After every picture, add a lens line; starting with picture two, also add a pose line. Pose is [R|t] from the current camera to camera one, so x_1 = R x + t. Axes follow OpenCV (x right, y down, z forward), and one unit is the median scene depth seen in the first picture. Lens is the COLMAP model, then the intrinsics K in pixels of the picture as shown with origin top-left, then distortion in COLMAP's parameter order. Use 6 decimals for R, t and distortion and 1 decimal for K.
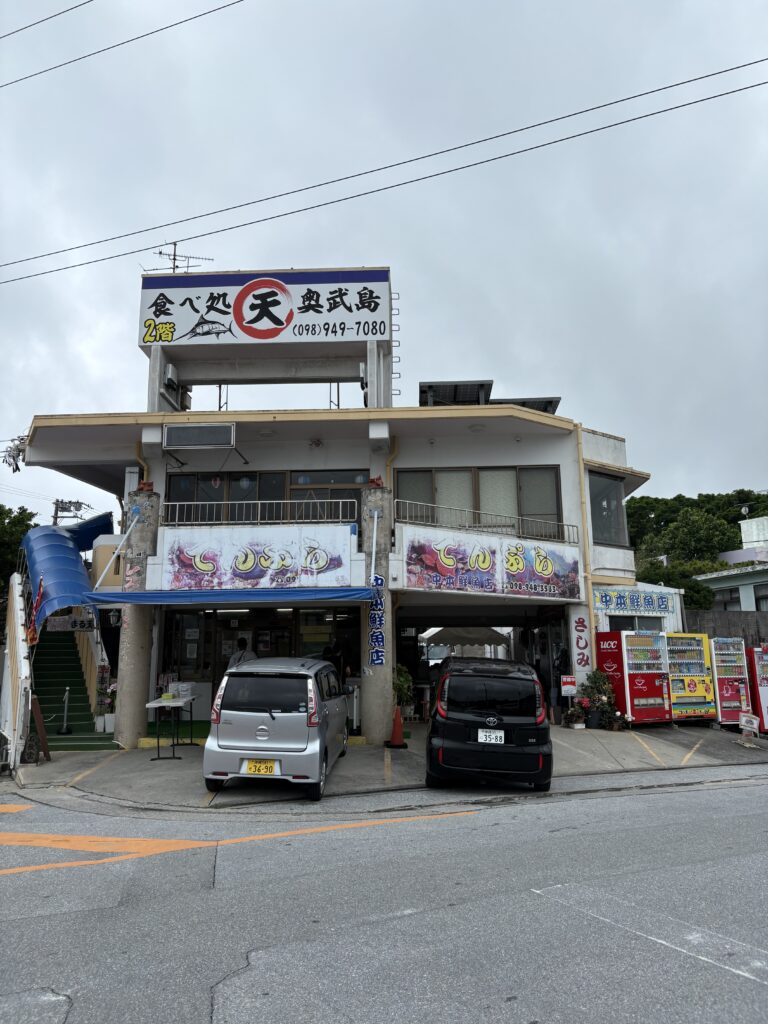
lens RADIAL K [[766.8, 0, 384.0], [0, 766.8, 512.0], [0, 0, 1]] dist [0.009654, -0.000189]
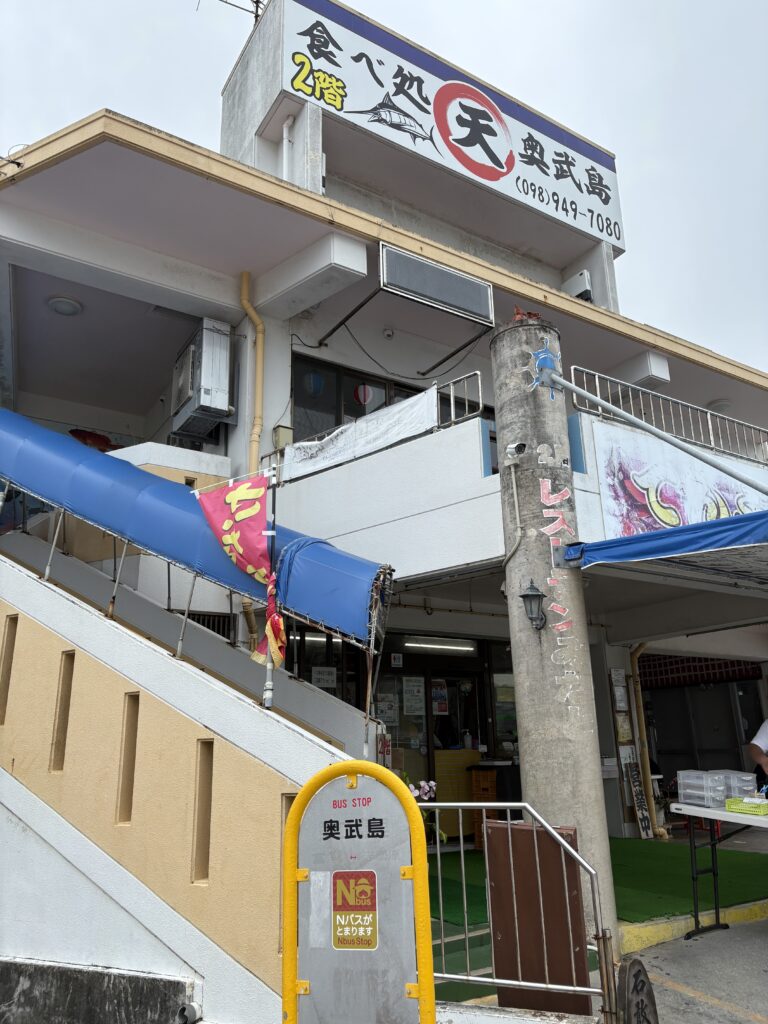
lens RADIAL K [[766.8, 0, 384.0], [0, 766.8, 512.0], [0, 0, 1]] dist [0.009654, -0.000189]
pose [[0.813290, 0.161717, 0.558933, -0.503489], [-0.096540, 0.984790, -0.144458, 0.121893], [-0.573793, 0.063527, 0.816533, 0.571450]]
